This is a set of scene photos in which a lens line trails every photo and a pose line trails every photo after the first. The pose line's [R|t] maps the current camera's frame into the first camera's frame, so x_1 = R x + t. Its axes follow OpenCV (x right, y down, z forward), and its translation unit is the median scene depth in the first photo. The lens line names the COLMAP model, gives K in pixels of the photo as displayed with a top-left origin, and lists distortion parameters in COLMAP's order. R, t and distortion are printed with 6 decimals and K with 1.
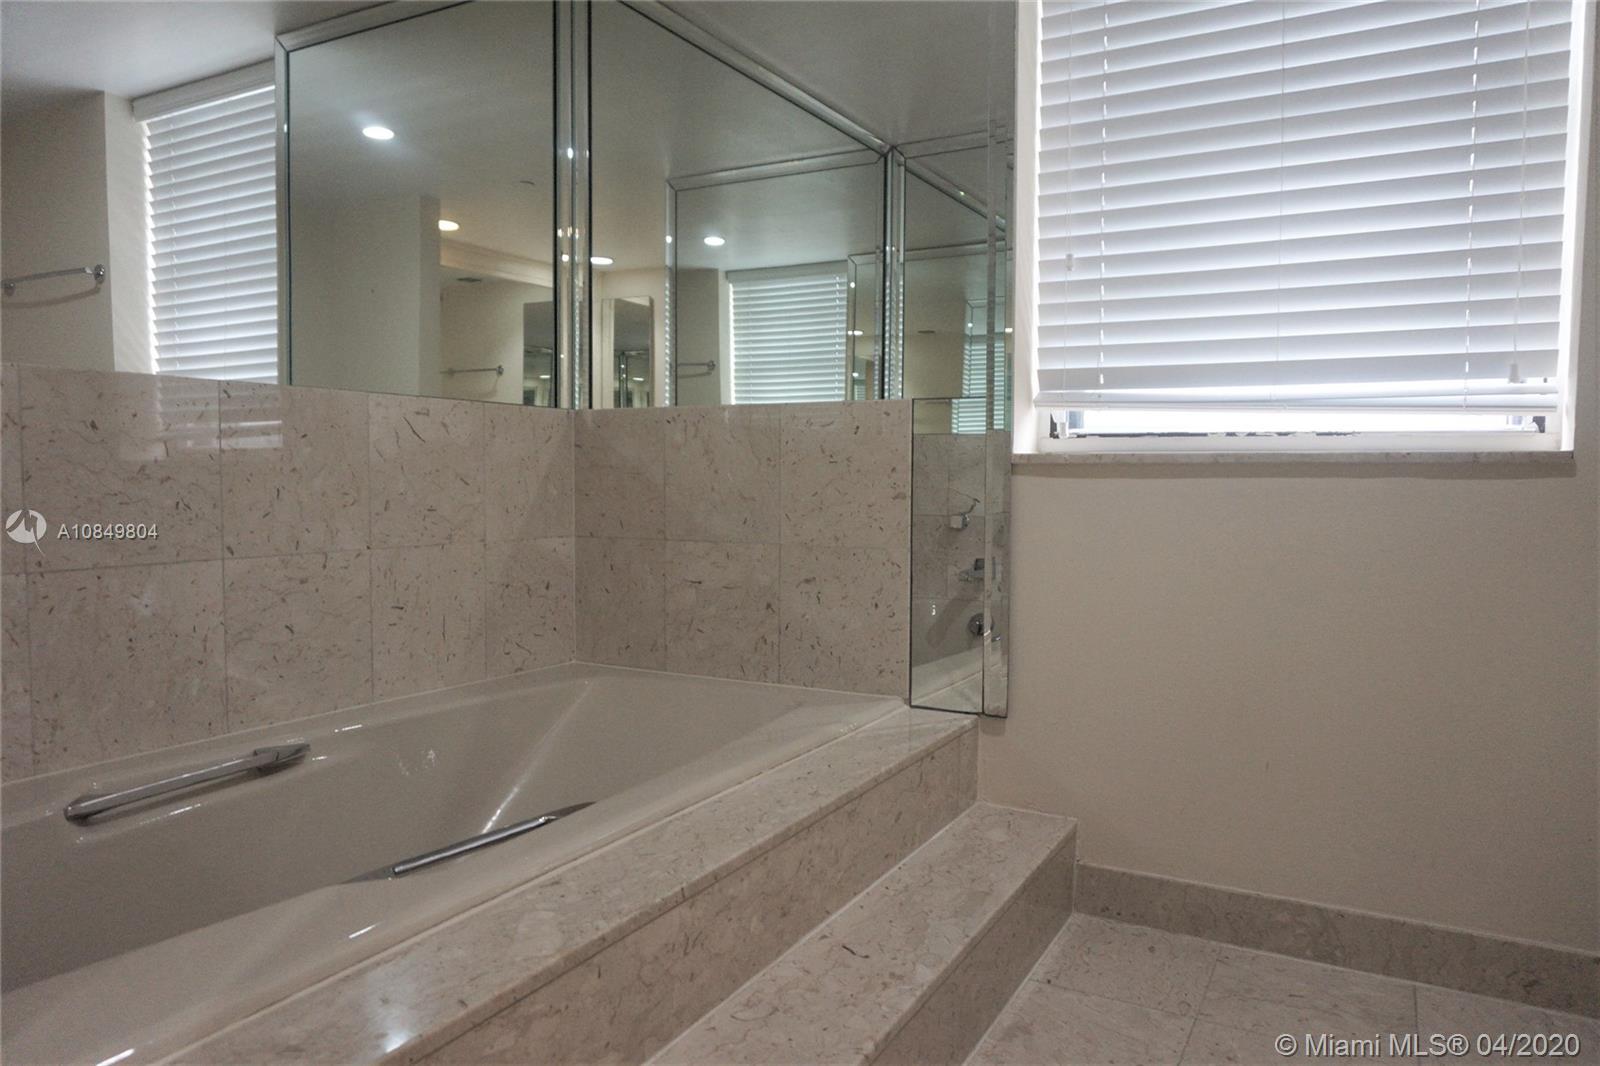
lens RADIAL K [[1088.7, 0, 797.3], [0, 1088.7, 529.4], [0, 0, 1]] dist [-0.008000, 0.016614]
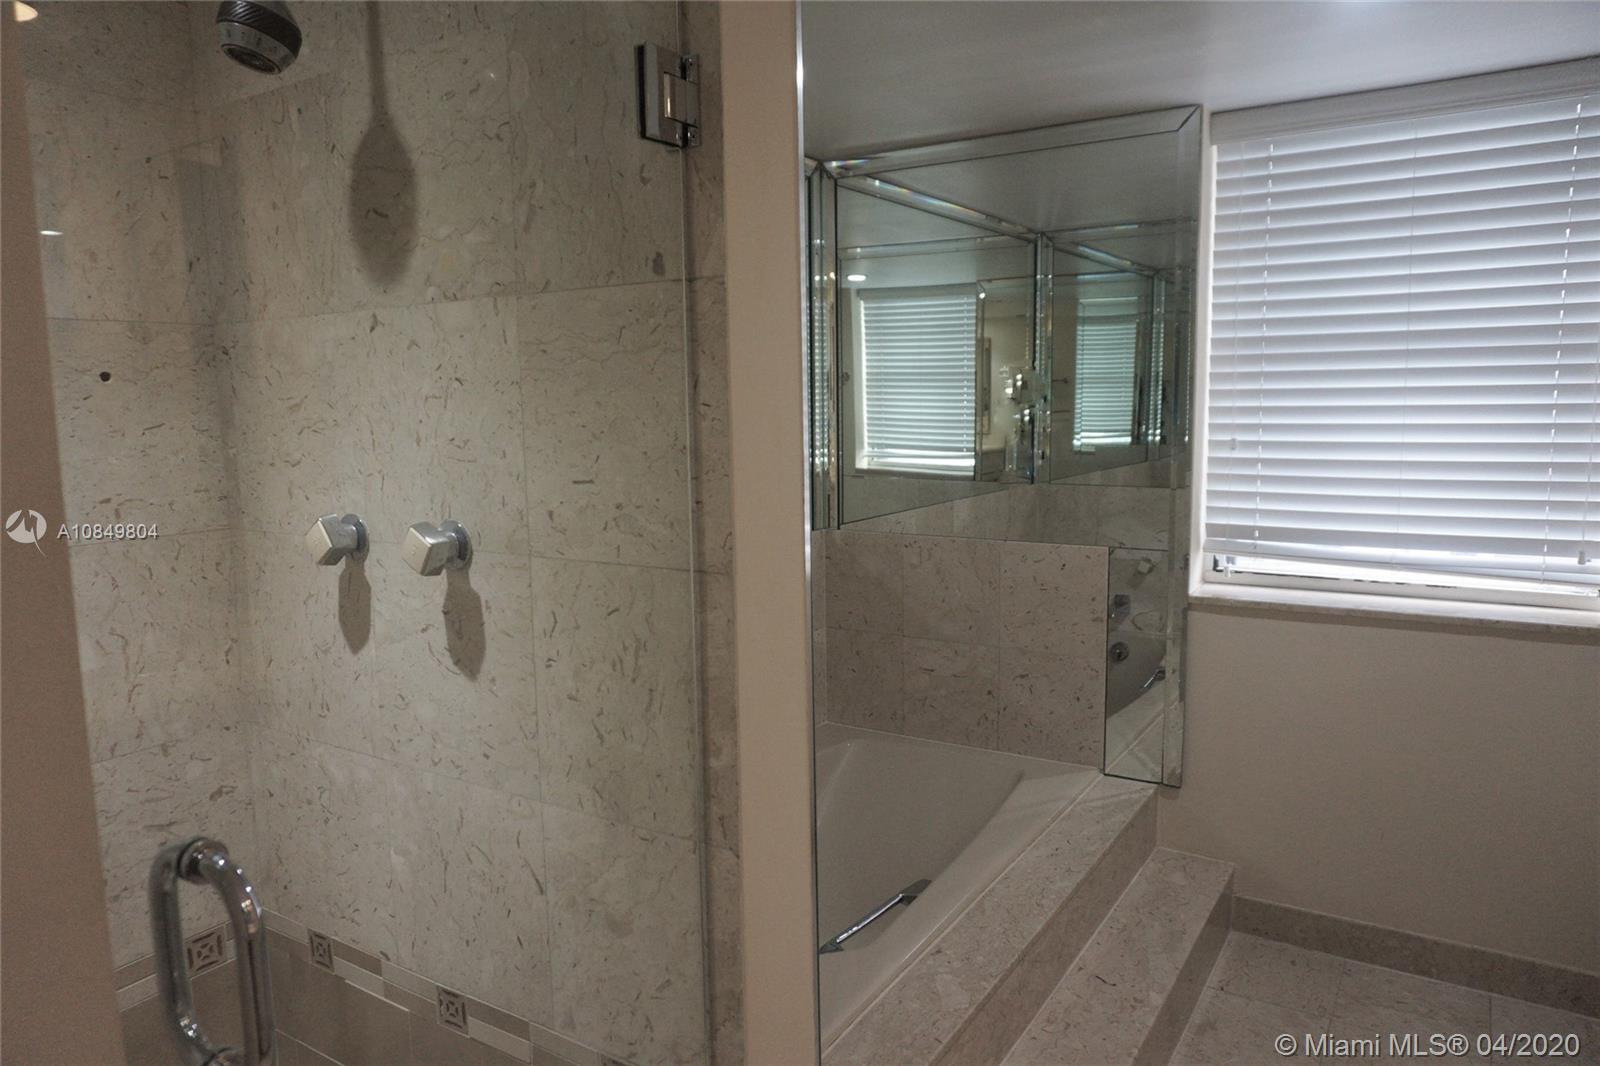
lens RADIAL K [[1088.7, 0, 797.8], [0, 1088.7, 535.7], [0, 0, 1]] dist [-0.008000, 0.016614]
pose [[0.997875, -0.011481, -0.064141, -0.193941], [0.016457, 0.996849, 0.077592, -0.254263], [0.063049, -0.078483, 0.994920, -0.348235]]
